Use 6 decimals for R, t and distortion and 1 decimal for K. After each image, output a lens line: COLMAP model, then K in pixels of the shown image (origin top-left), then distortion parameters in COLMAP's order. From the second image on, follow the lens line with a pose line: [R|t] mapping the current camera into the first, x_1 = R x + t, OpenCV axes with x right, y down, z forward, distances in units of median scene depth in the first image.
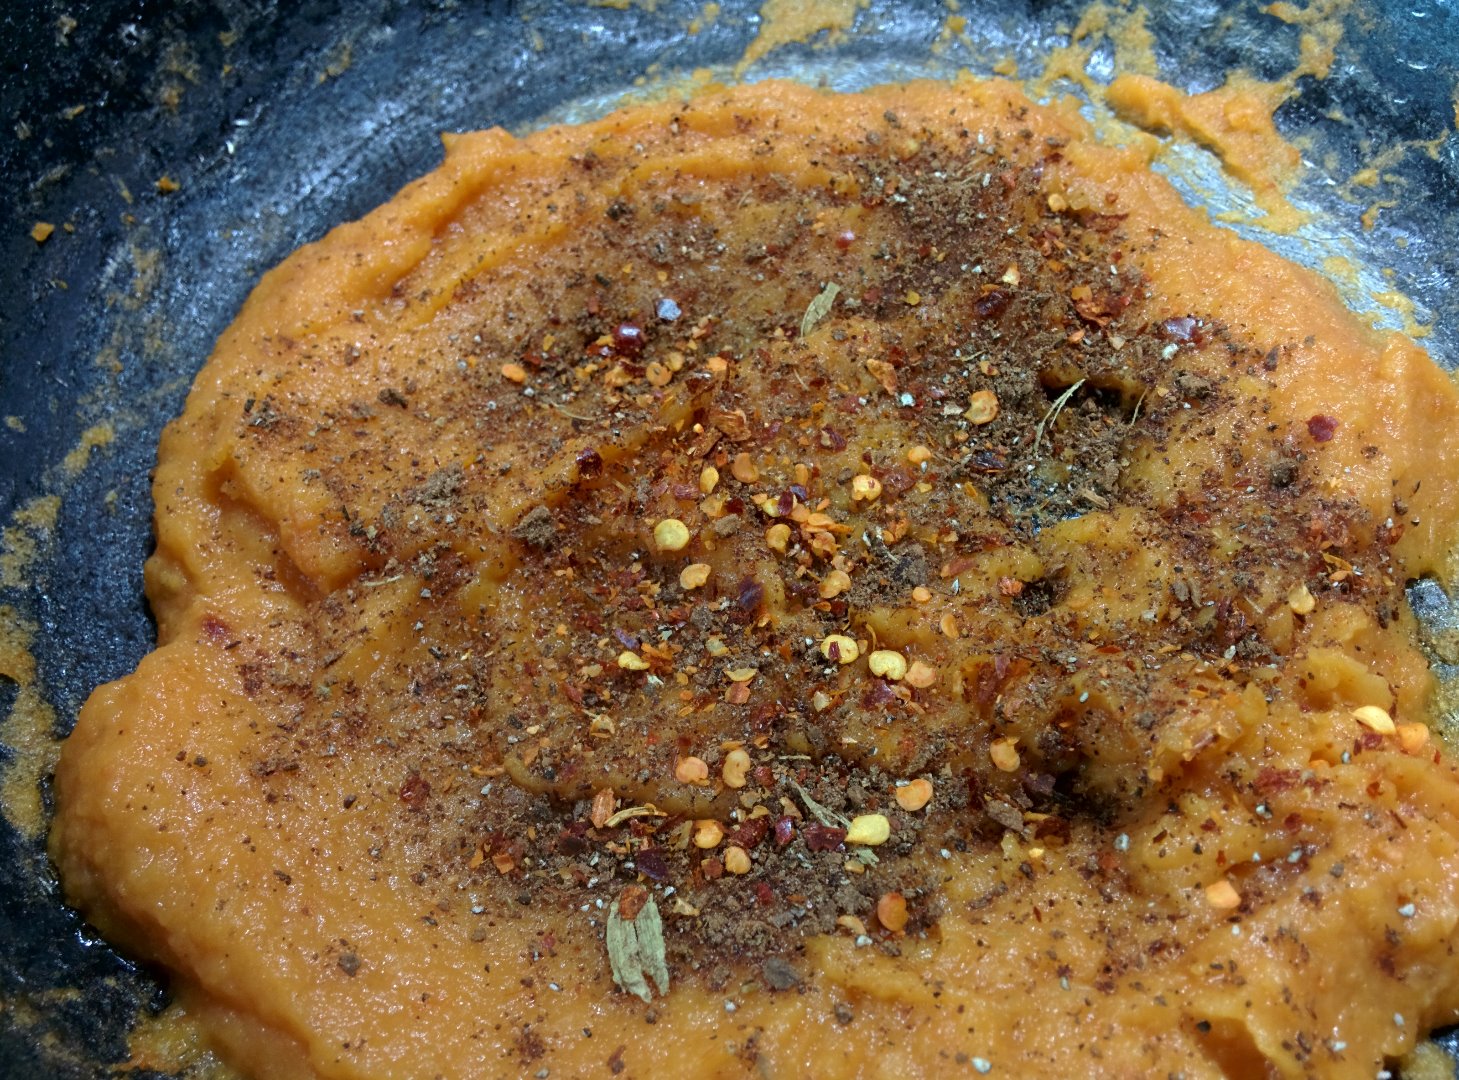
lens RADIAL K [[1392.0, 0, 735.9], [0, 1392.0, 534.9], [0, 0, 1]] dist [-0.008860, 0.000000]
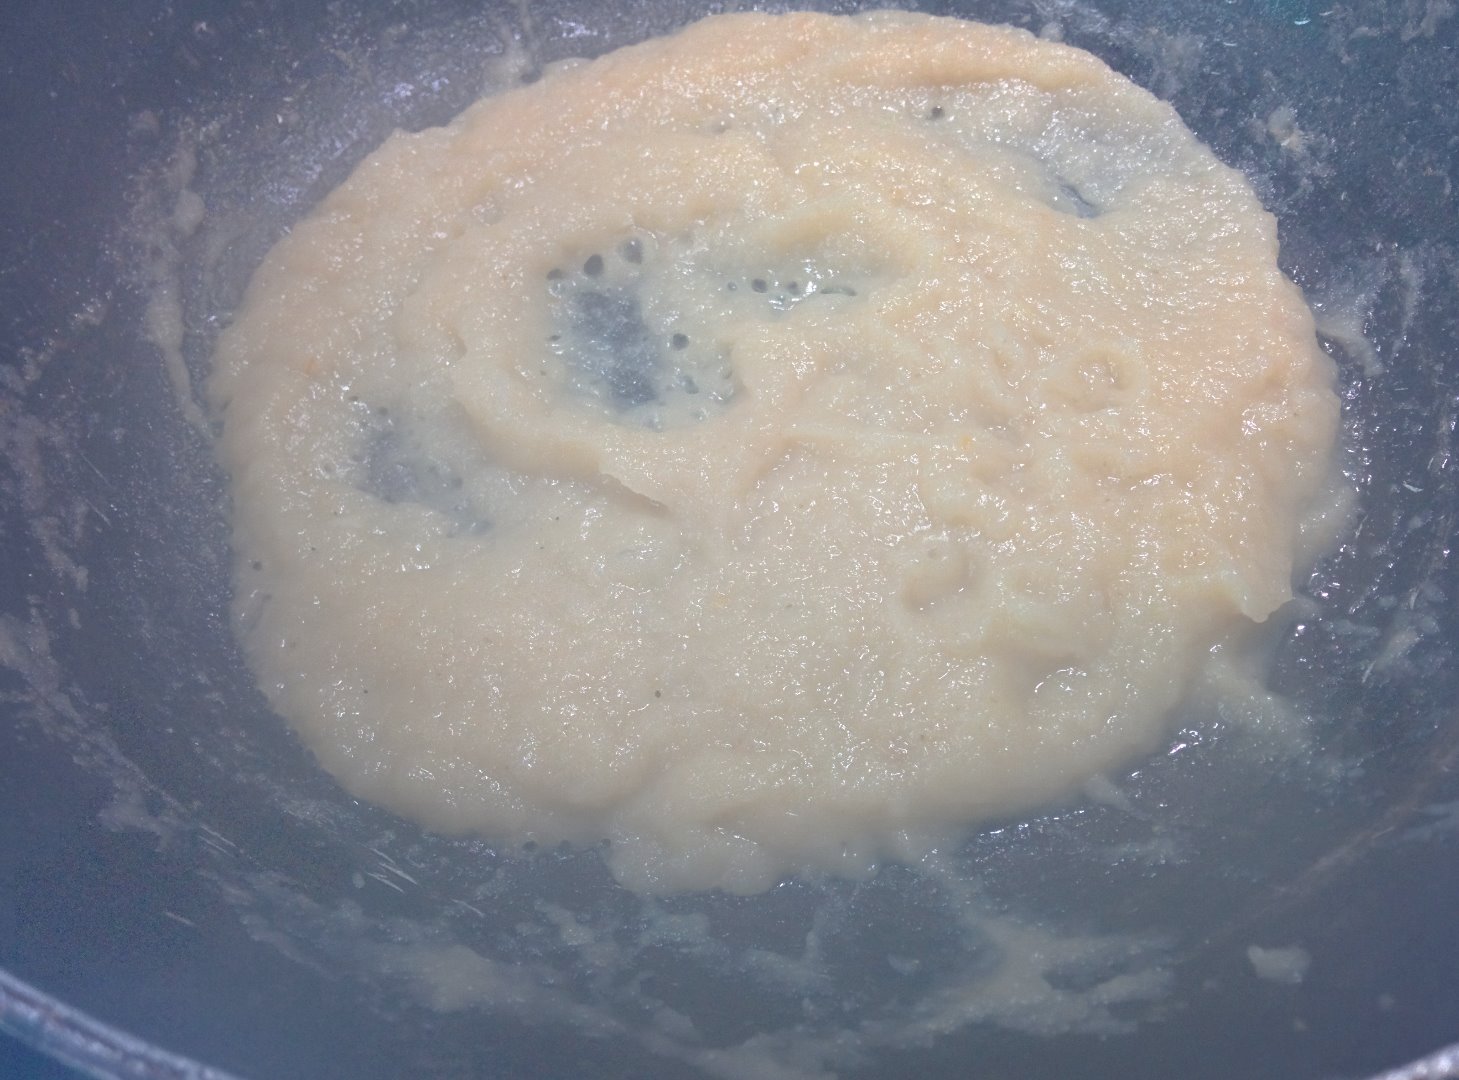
lens RADIAL K [[1392.0, 0, 734.7], [0, 1392.0, 547.4], [0, 0, 1]] dist [-0.008860, 0.000000]
pose [[0.999374, 0.002265, -0.035316, 0.106178], [-0.002167, 0.999994, 0.002822, 0.117323], [0.035322, -0.002743, 0.999372, -0.276722]]
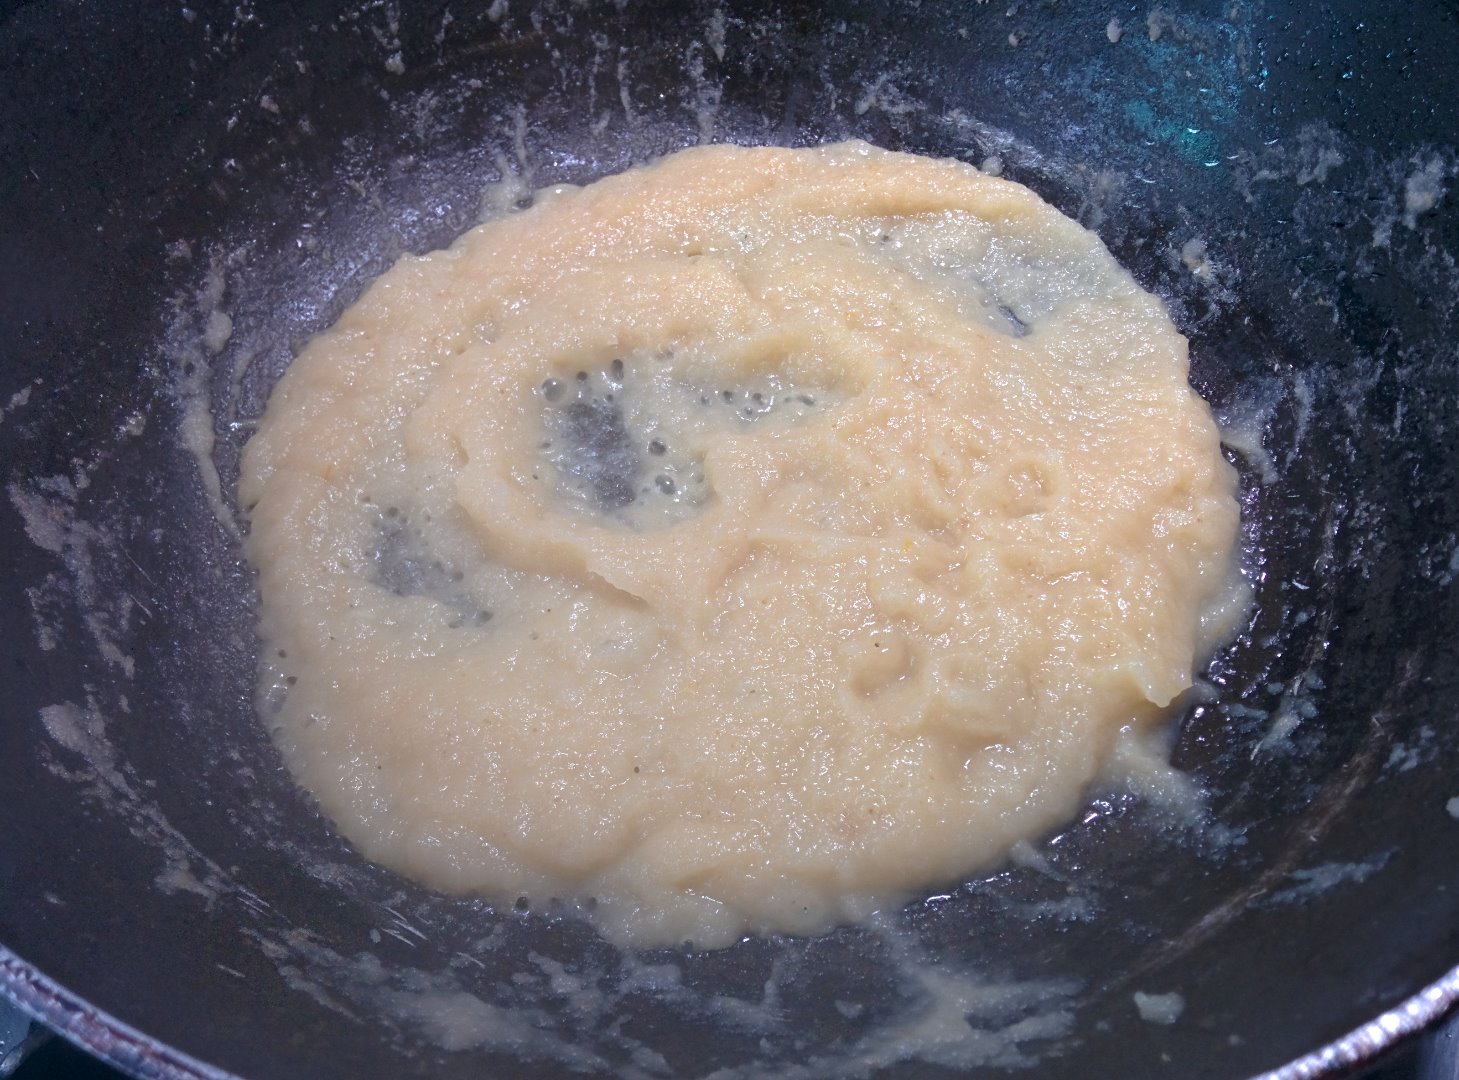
lens RADIAL K [[1392.0, 0, 733.6], [0, 1392.0, 543.9], [0, 0, 1]] dist [-0.008860, 0.000000]
pose [[0.999750, 0.003374, -0.022117, 0.120131], [-0.004025, 0.999557, -0.029481, 0.072856], [0.022008, 0.029563, 0.999321, -0.426282]]
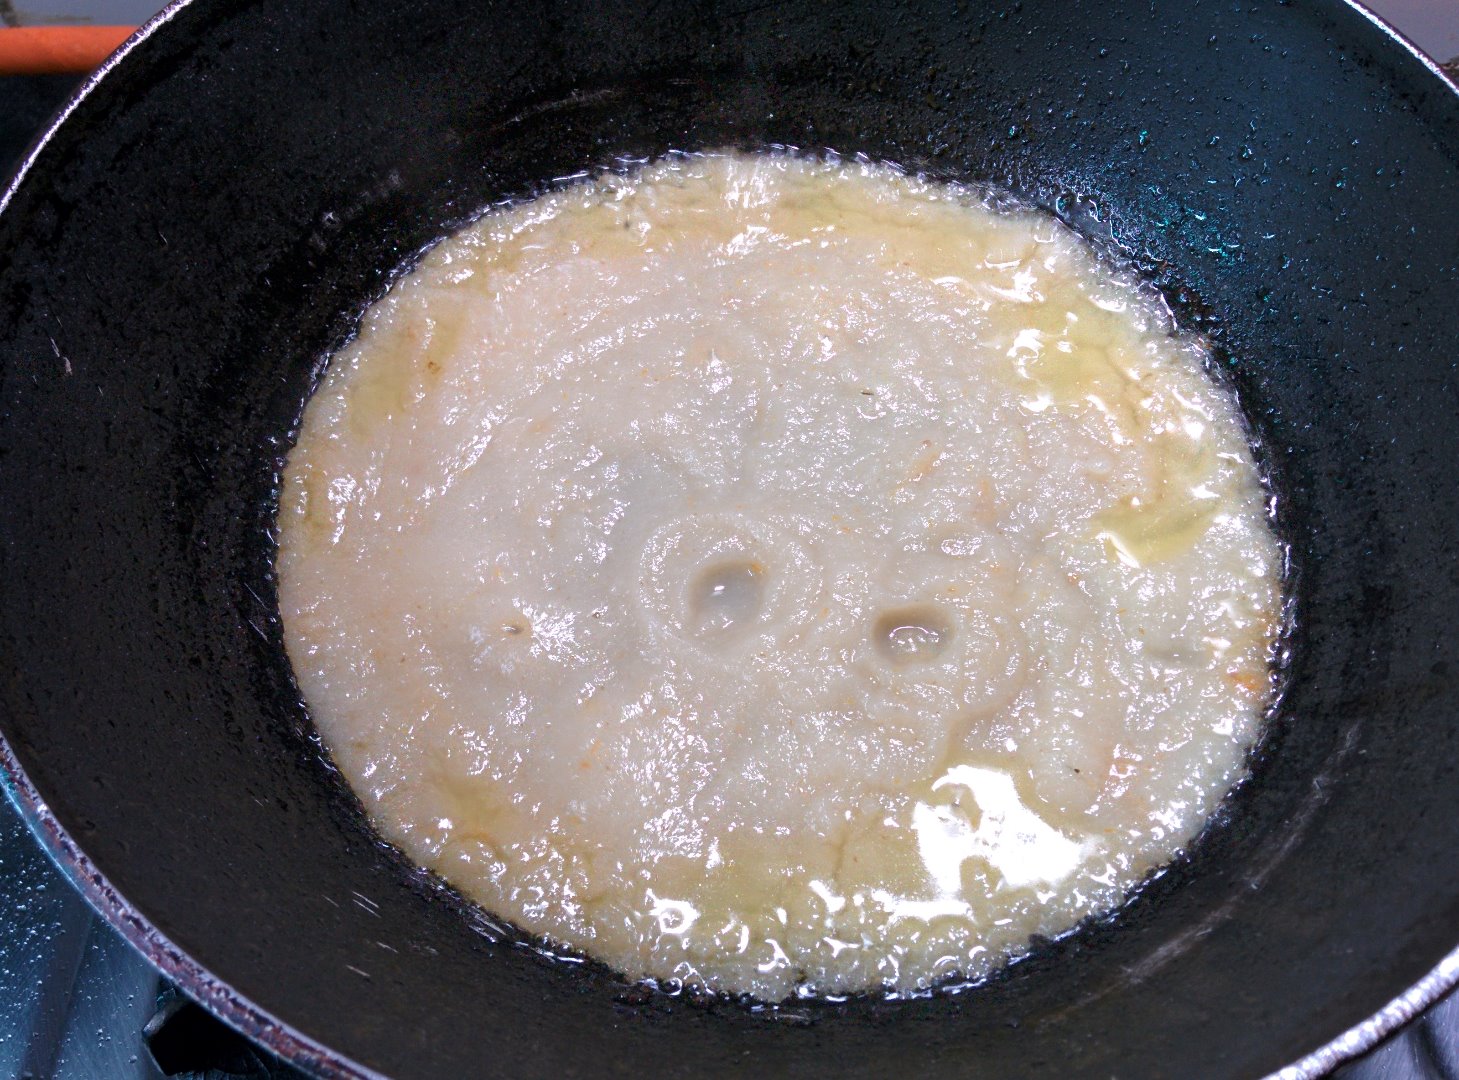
lens RADIAL K [[1392.0, 0, 729.0], [0, 1392.0, 537.7], [0, 0, 1]] dist [-0.008860, 0.000000]
pose [[0.998632, 0.045324, -0.026081, 0.082404], [-0.044407, 0.998411, 0.034697, -0.072234], [0.027612, -0.033491, 0.999058, -0.610989]]
